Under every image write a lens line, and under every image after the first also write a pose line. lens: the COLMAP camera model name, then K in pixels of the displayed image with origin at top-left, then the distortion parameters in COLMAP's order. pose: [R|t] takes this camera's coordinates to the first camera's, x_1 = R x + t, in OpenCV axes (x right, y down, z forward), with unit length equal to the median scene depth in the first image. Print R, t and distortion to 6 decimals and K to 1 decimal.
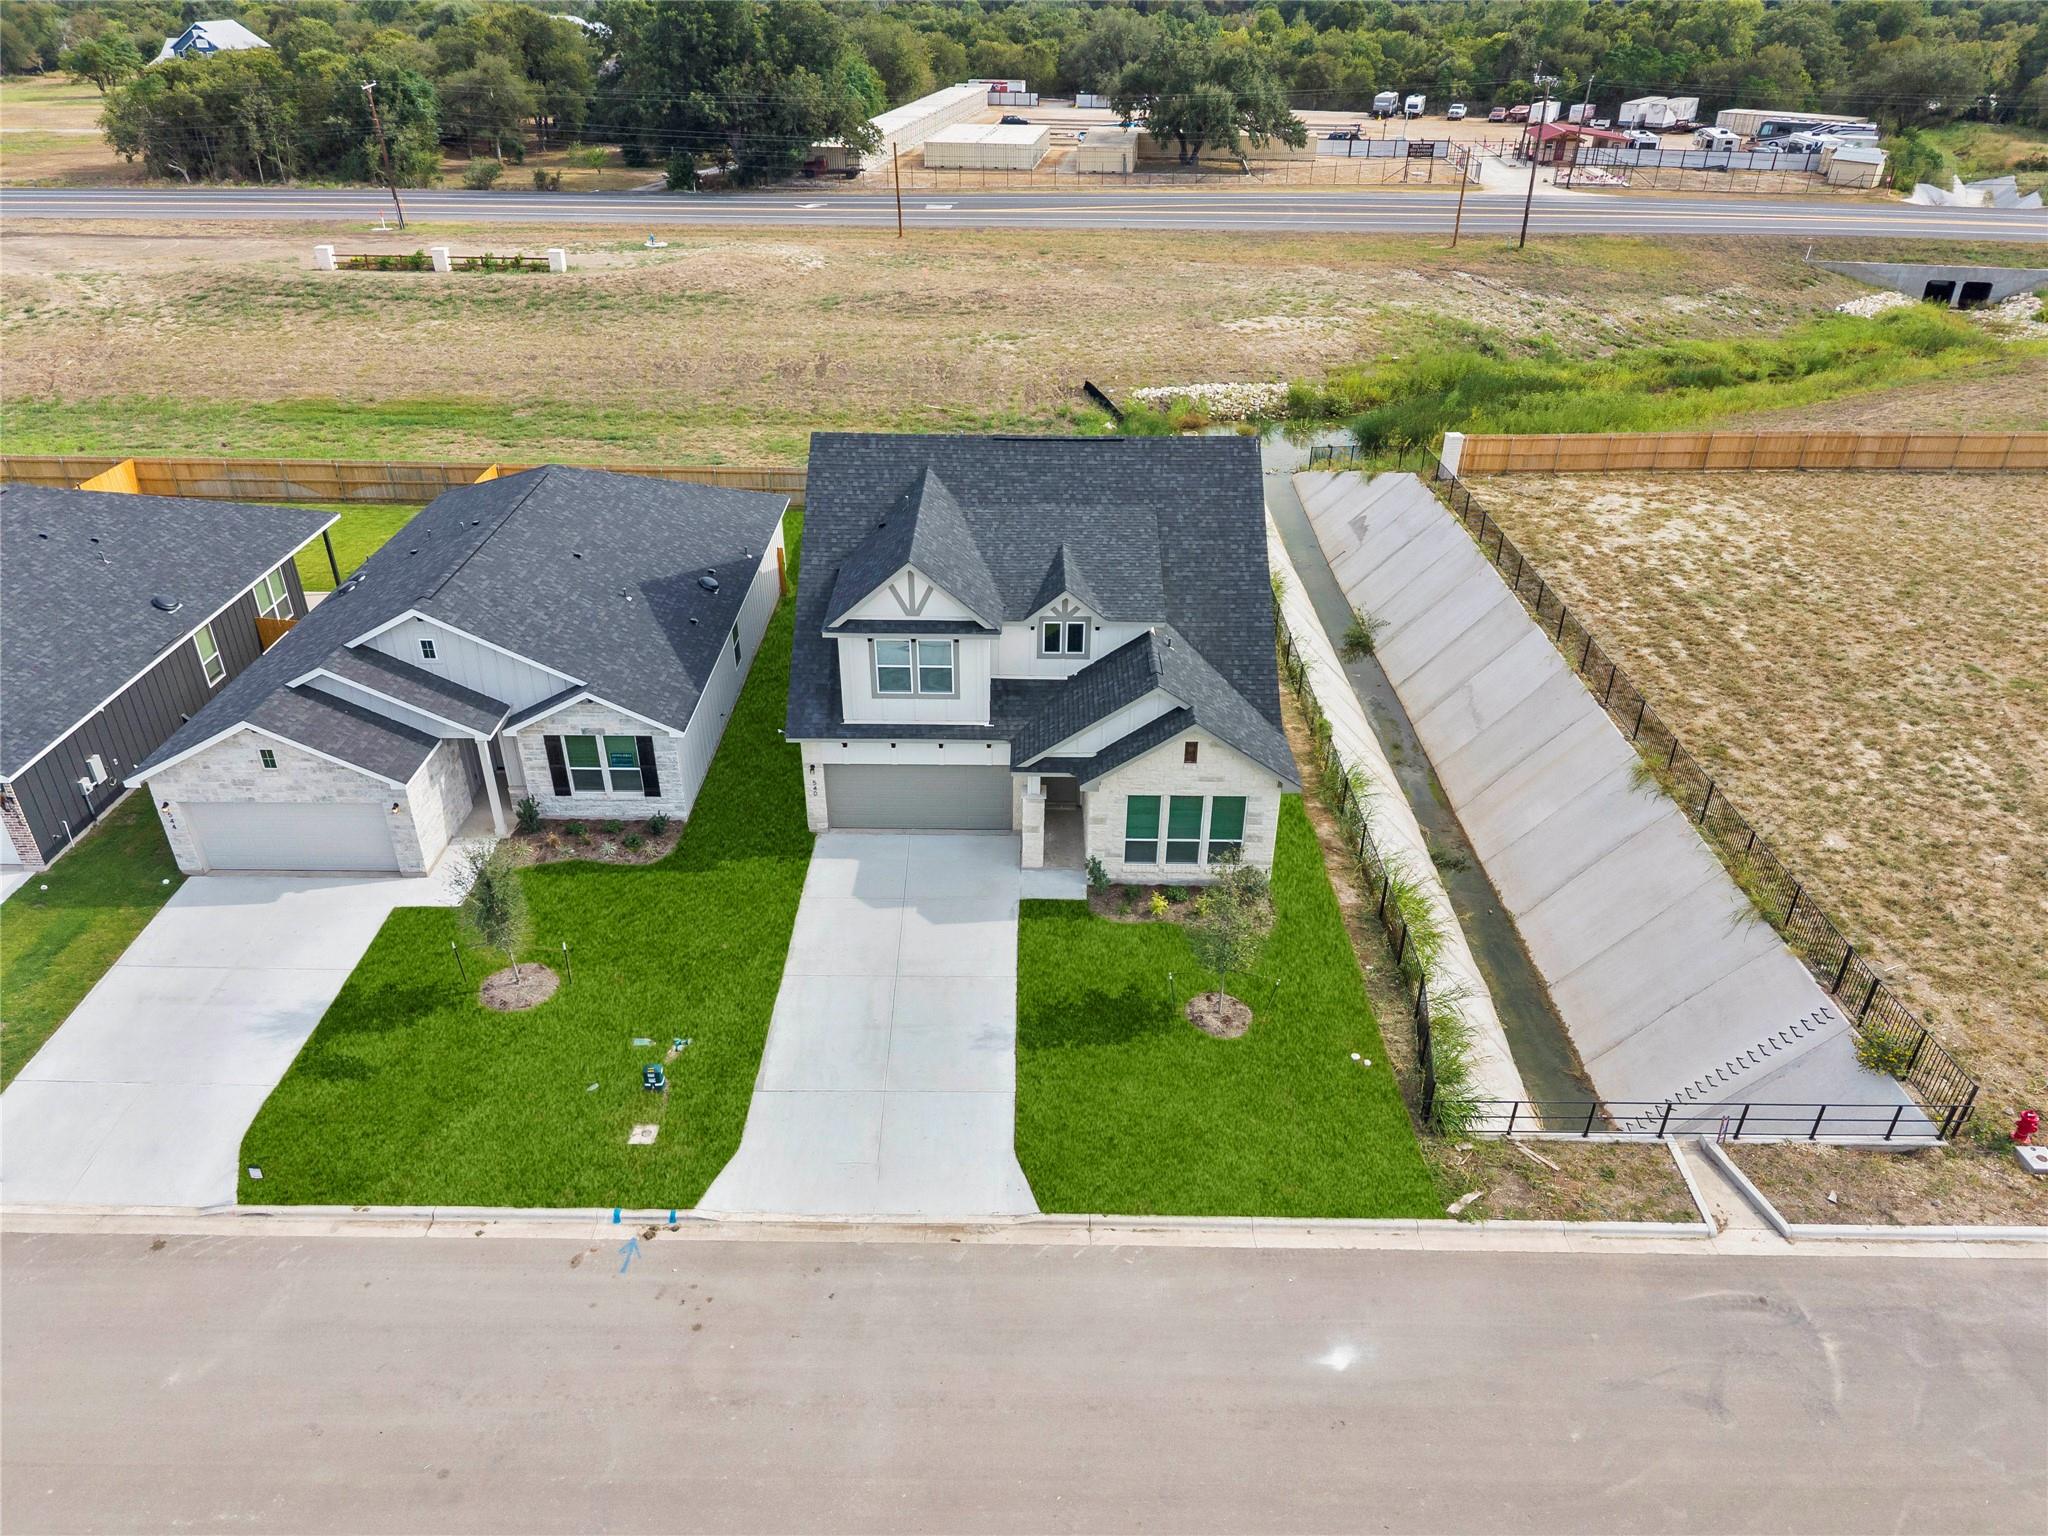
lens RADIAL K [[1374.5, 0, 1026.4], [0, 1374.5, 775.5], [0, 0, 1]] dist [0.032200, -0.028557]
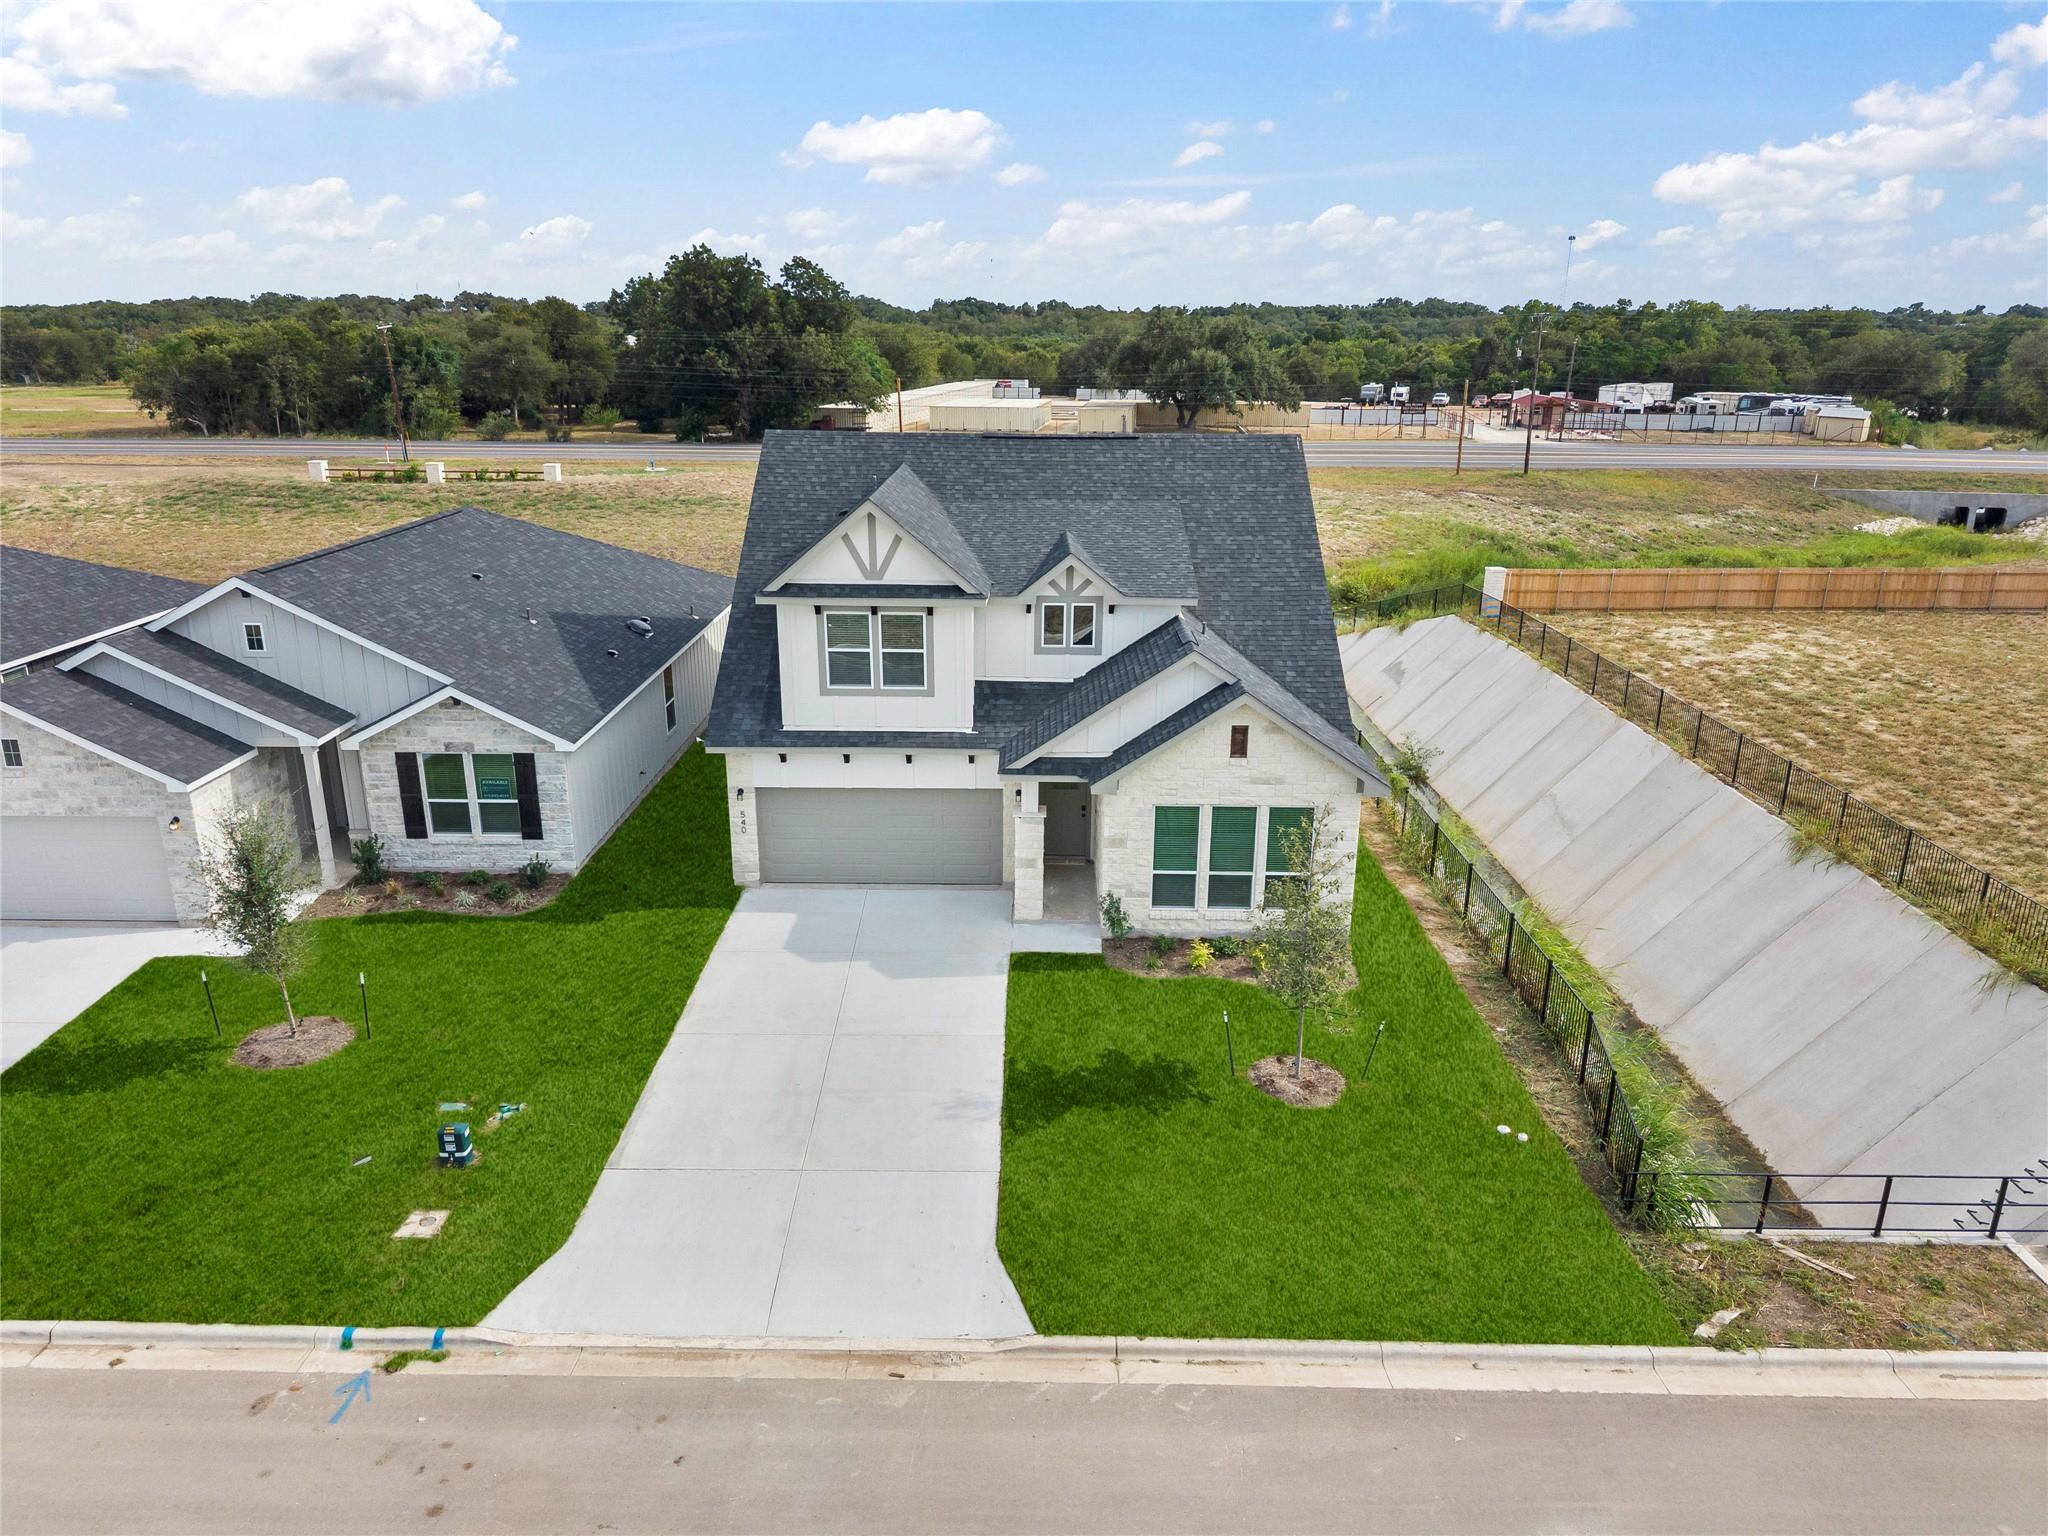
lens RADIAL K [[1374.5, 0, 1026.7], [0, 1374.5, 772.7], [0, 0, 1]] dist [0.032200, -0.028557]
pose [[0.999996, 0.000349, -0.002680, 0.005018], [-0.000933, 0.975299, -0.220886, 0.142047], [0.002536, 0.220887, 0.975296, 0.232613]]
